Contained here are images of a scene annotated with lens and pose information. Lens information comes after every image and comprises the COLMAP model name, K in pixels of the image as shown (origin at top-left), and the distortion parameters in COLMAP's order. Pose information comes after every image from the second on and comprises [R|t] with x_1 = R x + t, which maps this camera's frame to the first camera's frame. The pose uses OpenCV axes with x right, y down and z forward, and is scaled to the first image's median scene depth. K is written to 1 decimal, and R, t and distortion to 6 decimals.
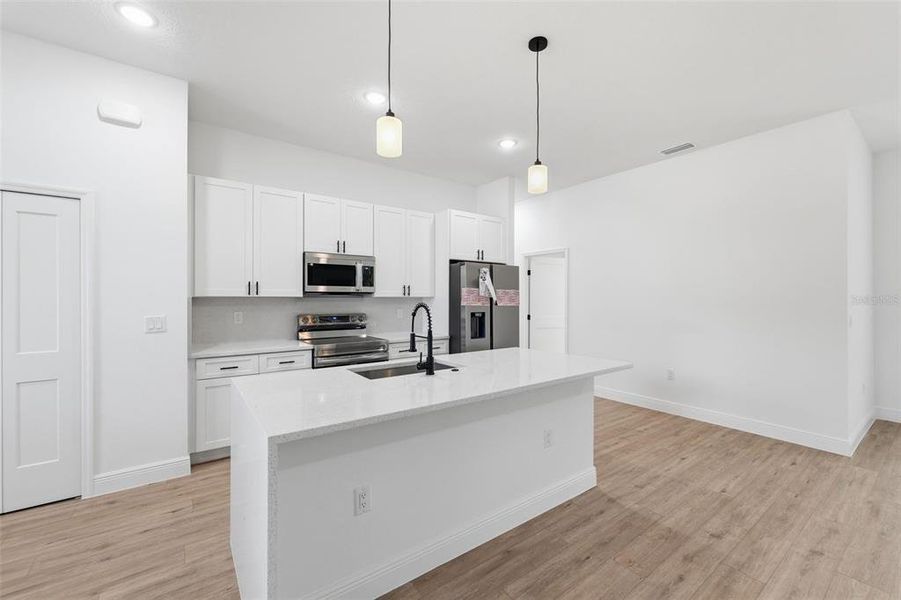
lens RADIAL K [[370.7, 0, 451.2], [0, 370.7, 298.4], [0, 0, 1]] dist [-0.001415, -0.000393]
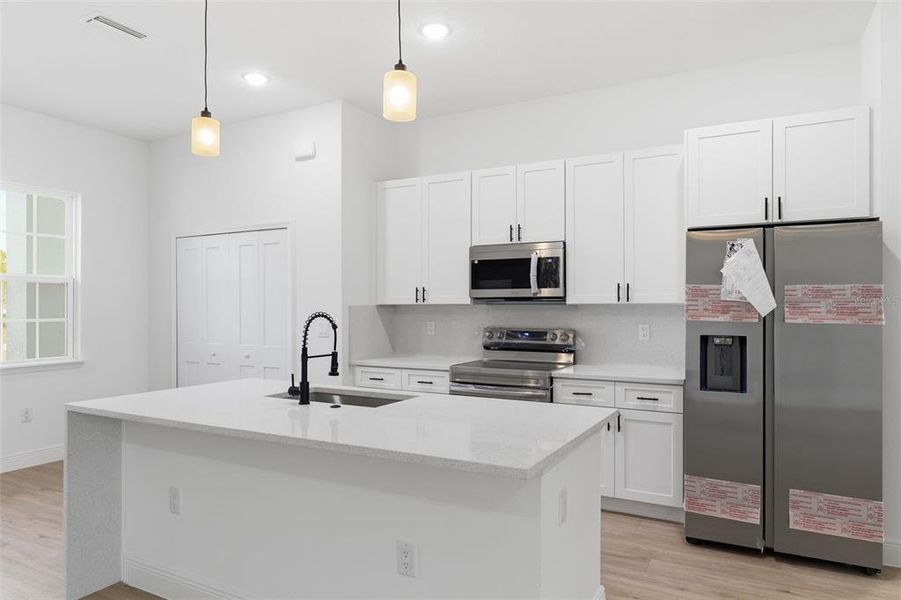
lens RADIAL K [[582.2, 0, 450.5], [0, 582.2, 300.0], [0, 0, 1]] dist [-0.000291, -0.000501]
pose [[0.422895, -0.009424, -0.906130, 0.655611], [0.002263, 0.999954, -0.009343, -0.001360], [0.906176, 0.001901, 0.422897, 0.418937]]
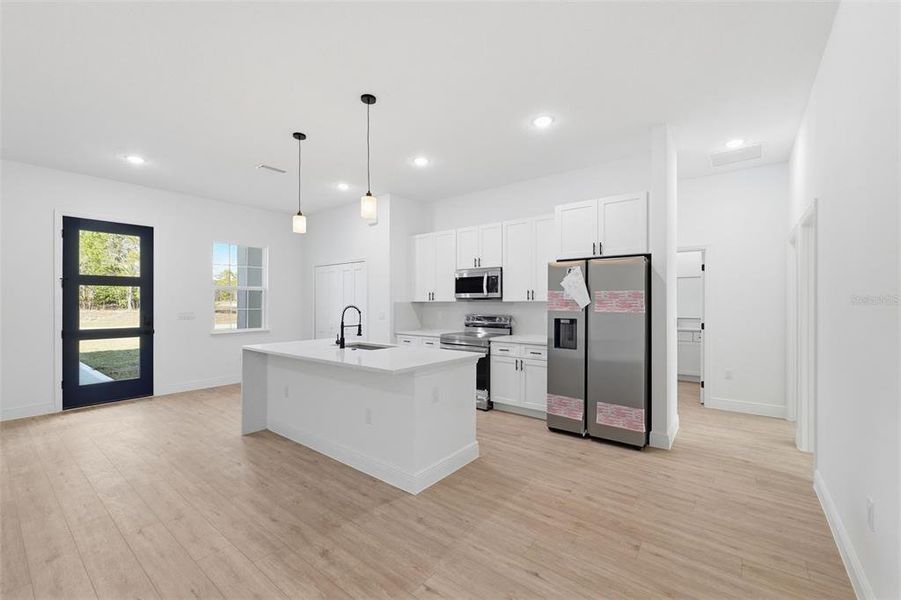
lens RADIAL K [[370.7, 0, 451.2], [0, 370.7, 298.4], [0, 0, 1]] dist [-0.001415, -0.000393]
pose [[0.266315, -0.011546, -0.963817, 0.925189], [0.000573, 0.999930, -0.011820, 0.000588], [0.963886, 0.002596, 0.266303, 0.567253]]
